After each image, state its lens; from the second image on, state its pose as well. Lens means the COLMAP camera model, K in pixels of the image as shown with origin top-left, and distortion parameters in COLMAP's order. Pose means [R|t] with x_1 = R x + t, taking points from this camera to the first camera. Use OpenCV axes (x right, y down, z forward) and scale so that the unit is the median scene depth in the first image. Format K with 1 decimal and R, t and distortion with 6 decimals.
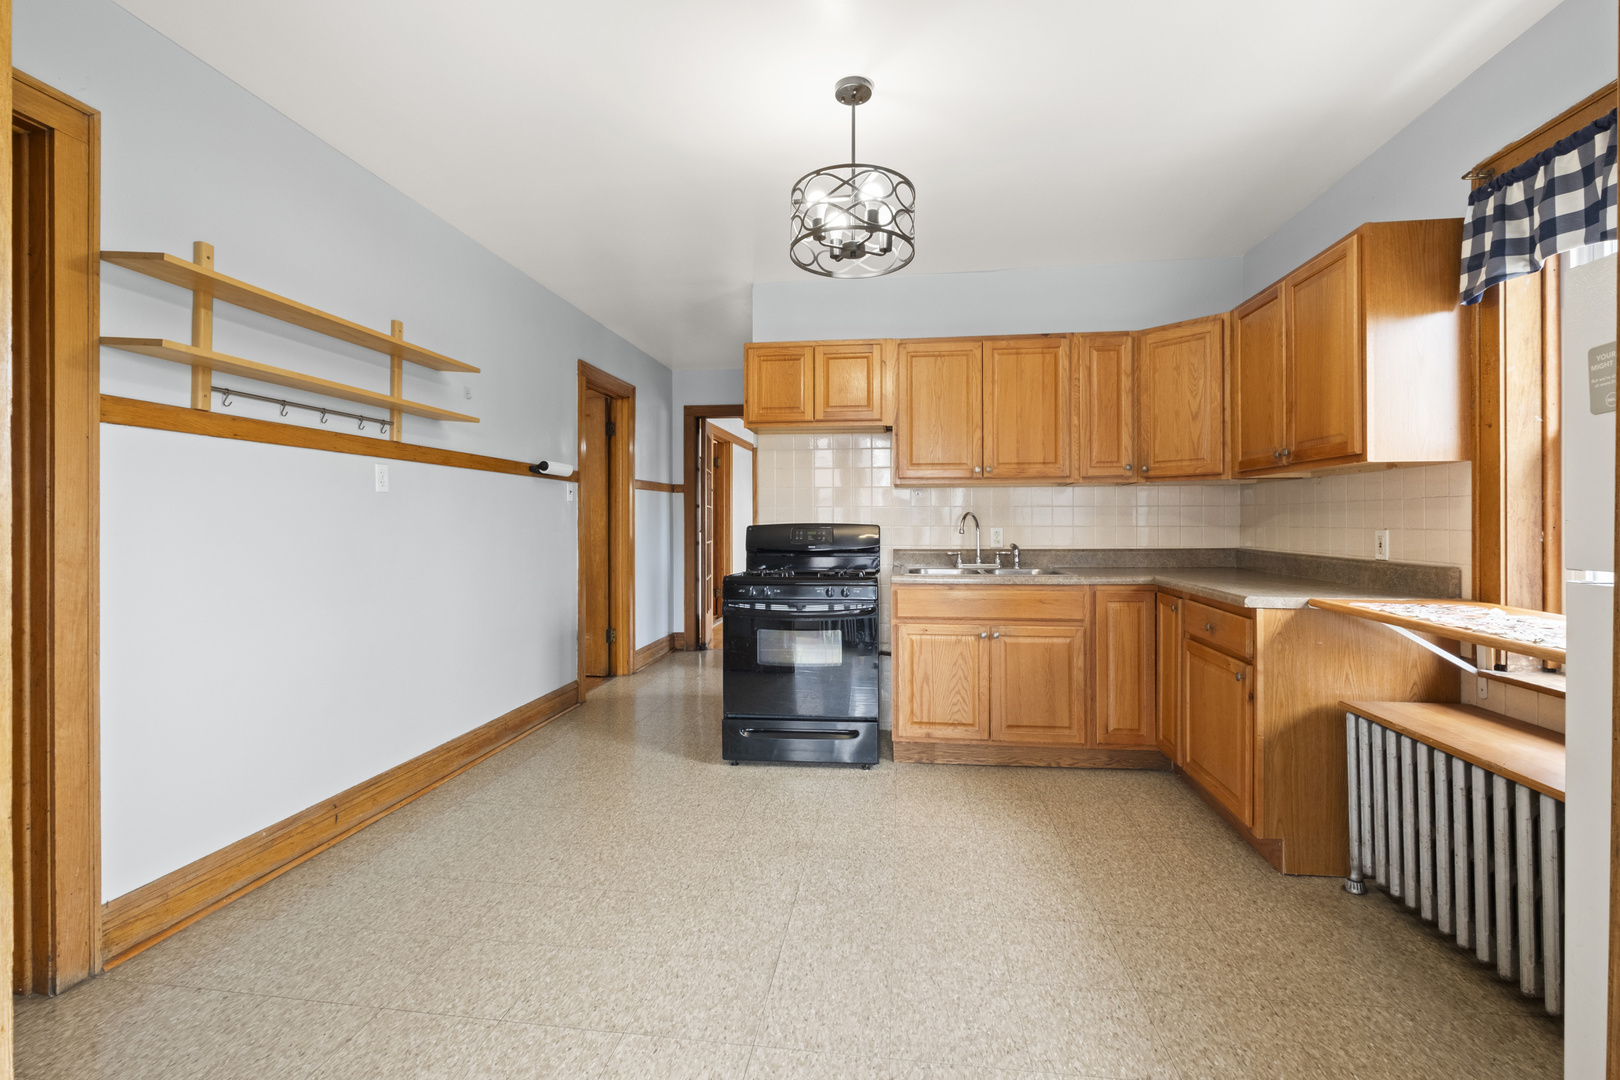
lens RADIAL K [[711.8, 0, 809.1], [0, 711.8, 526.7], [0, 0, 1]] dist [-0.002305, -0.000092]
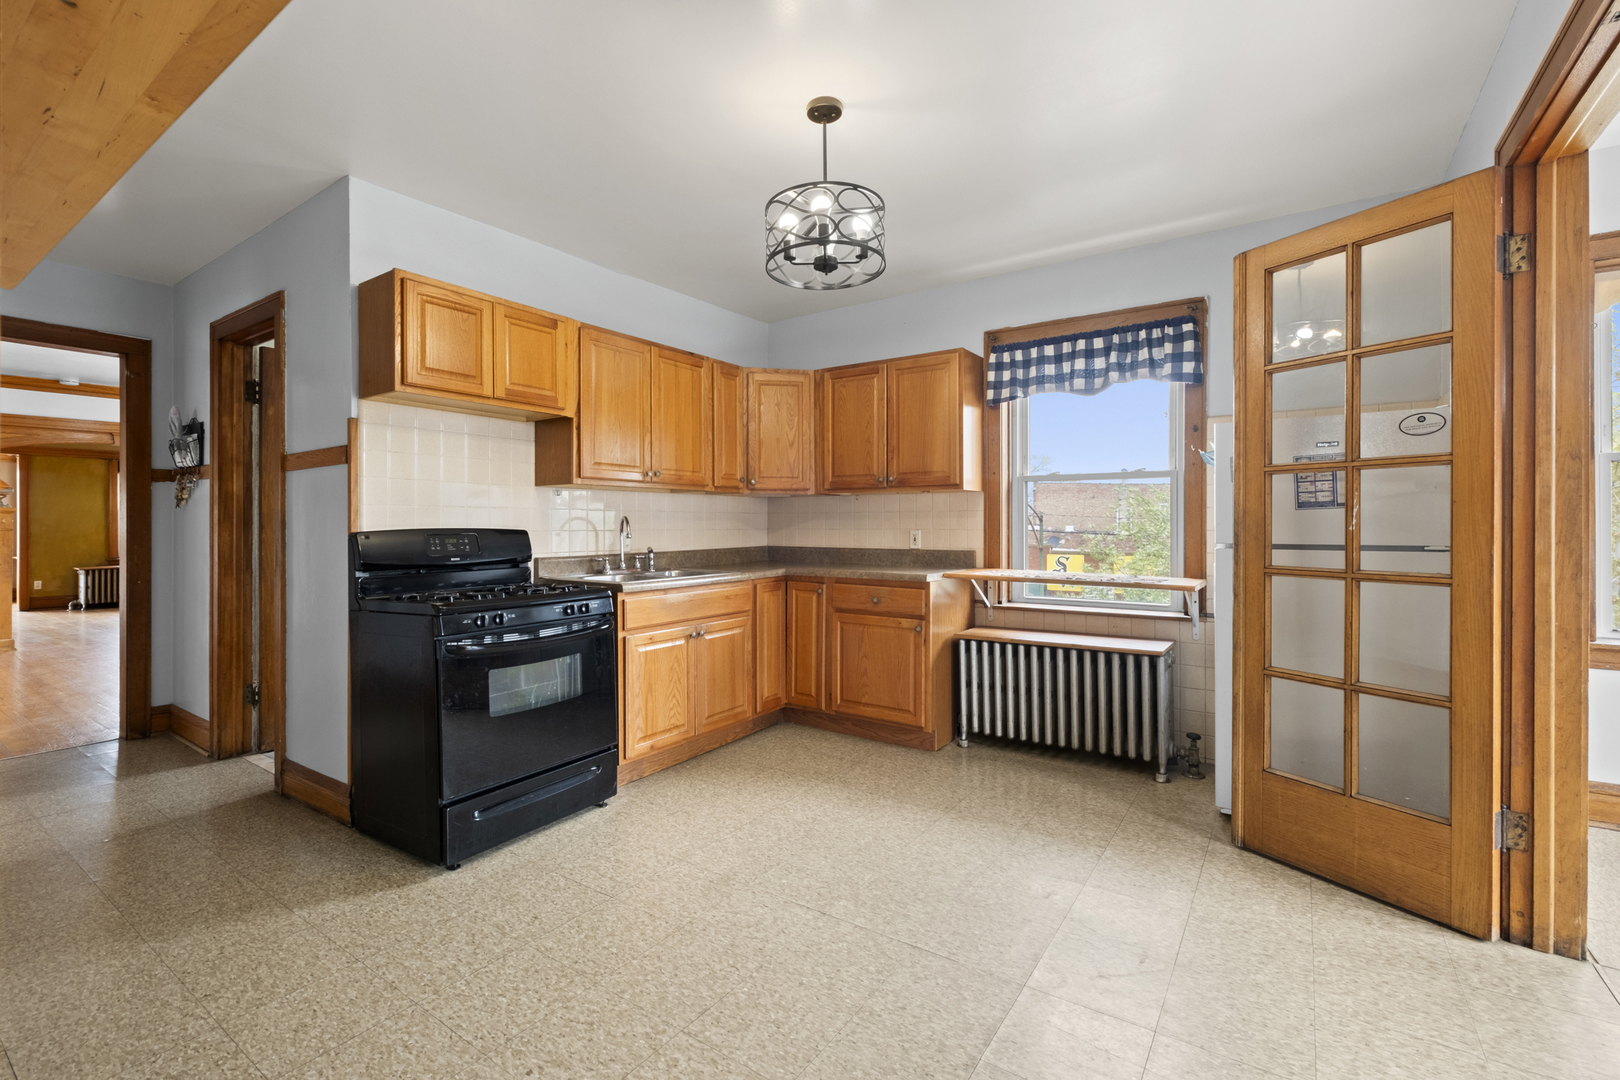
lens RADIAL K [[708.7, 0, 809.7], [0, 708.7, 530.8], [0, 0, 1]] dist [-0.001144, 0.000199]
pose [[0.458032, -0.006865, 0.888909, -0.637975], [0.008568, 0.999958, 0.003308, -0.001499], [-0.888894, 0.006101, 0.458072, 0.403603]]
